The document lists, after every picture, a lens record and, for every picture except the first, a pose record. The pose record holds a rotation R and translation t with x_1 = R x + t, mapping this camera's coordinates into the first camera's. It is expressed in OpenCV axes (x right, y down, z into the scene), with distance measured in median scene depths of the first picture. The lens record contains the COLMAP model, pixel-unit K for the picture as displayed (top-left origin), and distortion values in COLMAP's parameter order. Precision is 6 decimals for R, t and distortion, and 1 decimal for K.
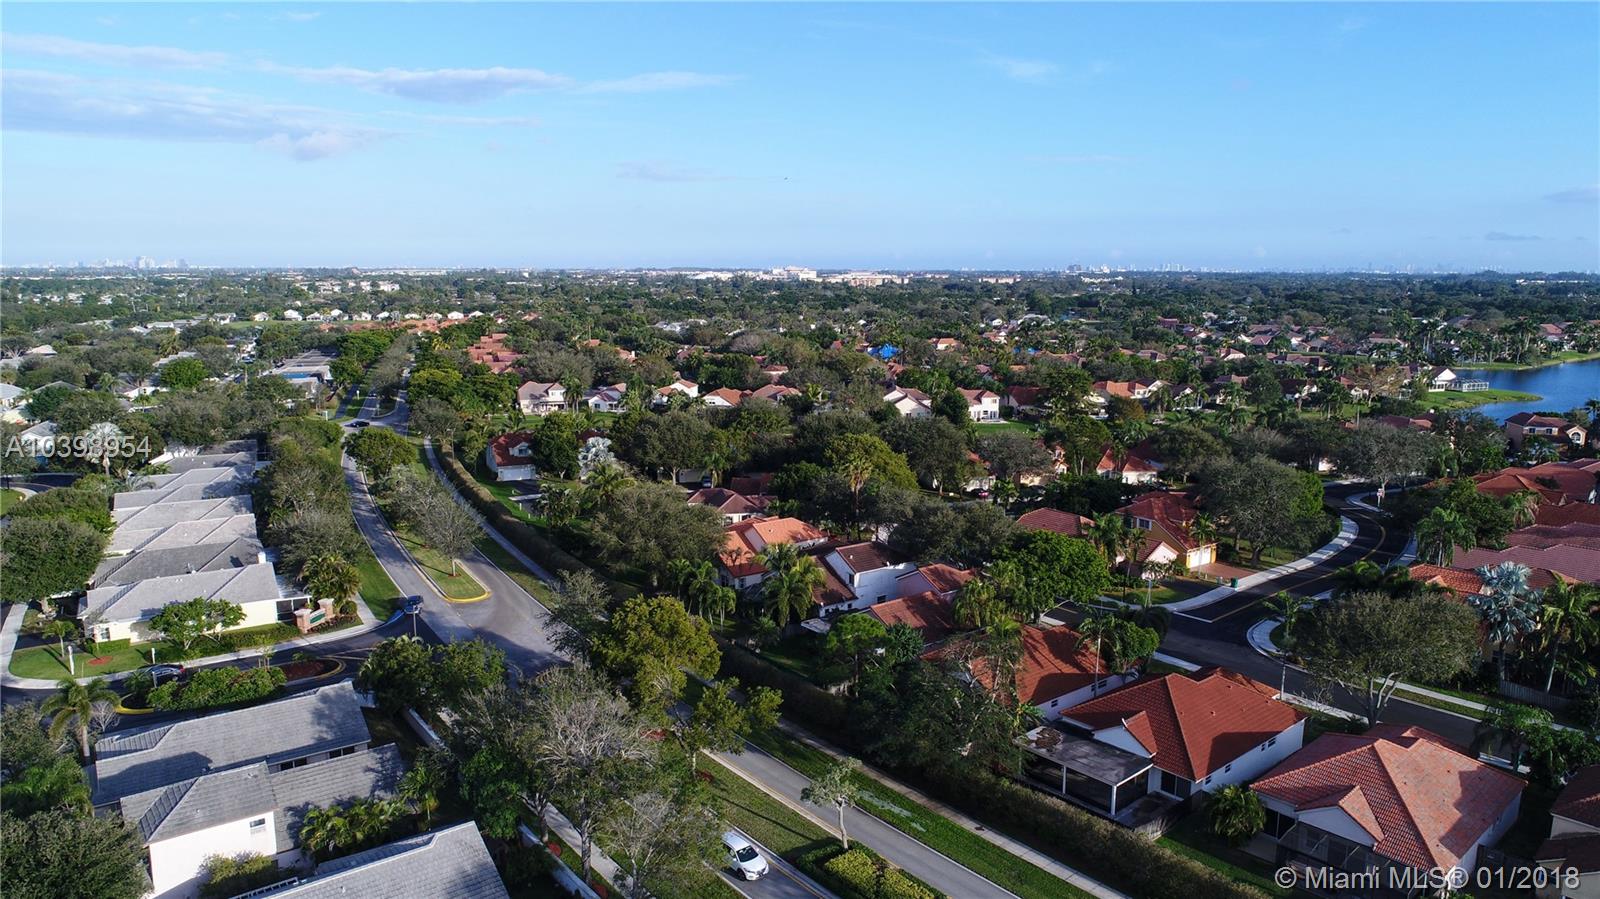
lens RADIAL K [[1053.3, 0, 803.2], [0, 1053.3, 451.3], [0, 0, 1]] dist [-0.003384, -0.002619]
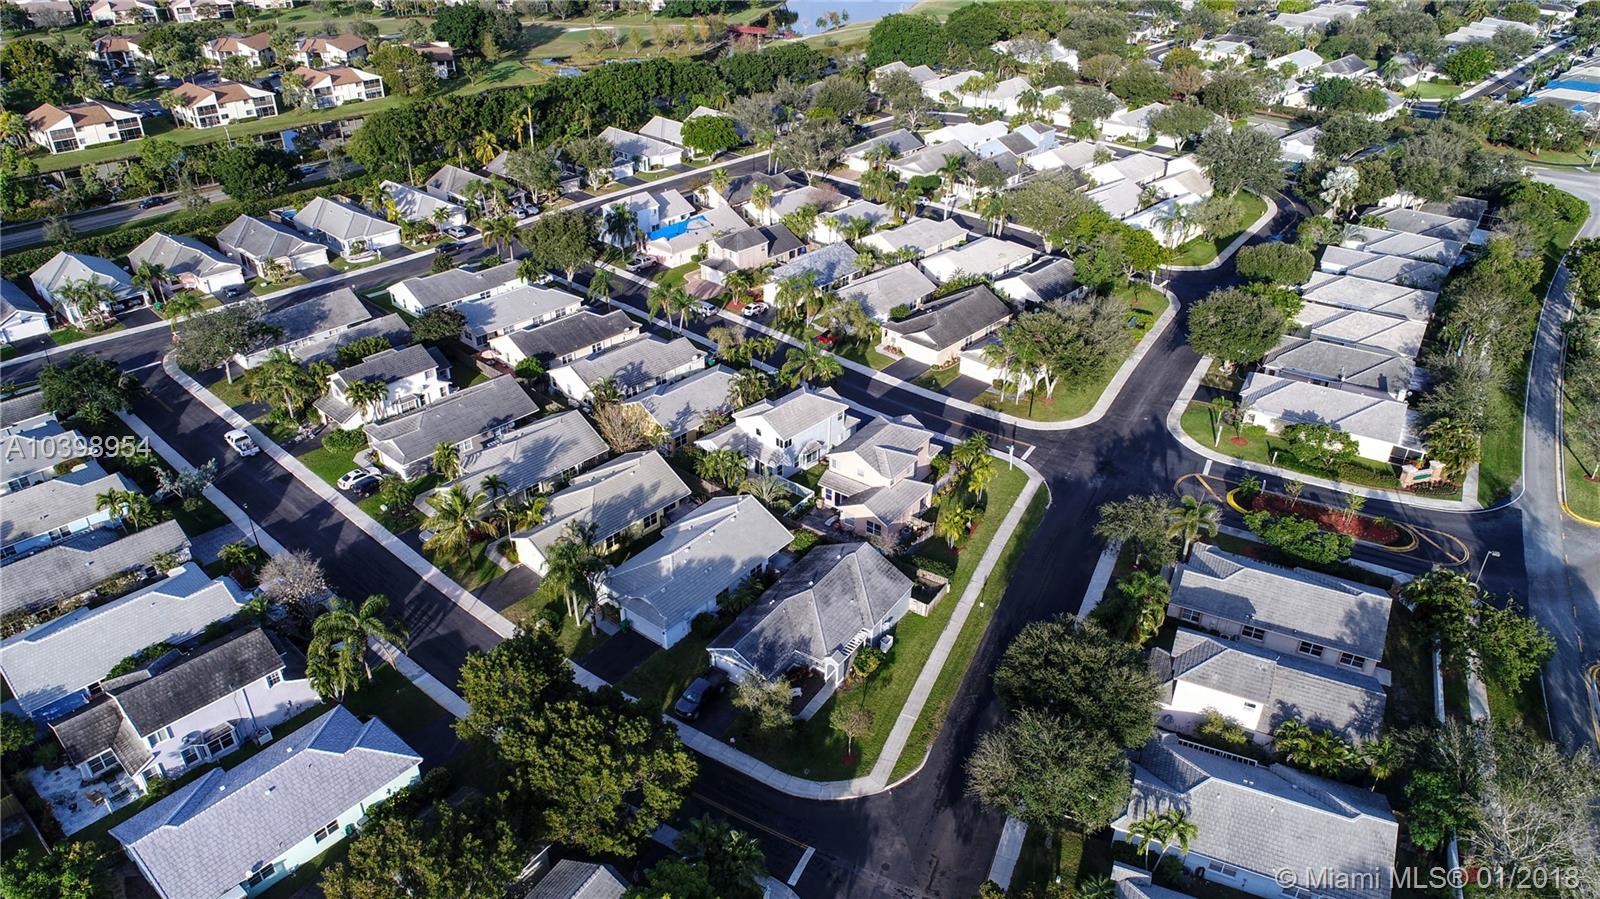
lens RADIAL K [[1053.3, 0, 801.7], [0, 1053.3, 447.2], [0, 0, 1]] dist [-0.003384, -0.002619]
pose [[0.464110, 0.445191, -0.765772, 0.045343], [-0.152822, 0.891800, 0.425838, -0.226249], [0.872495, -0.080609, 0.481928, -0.051043]]
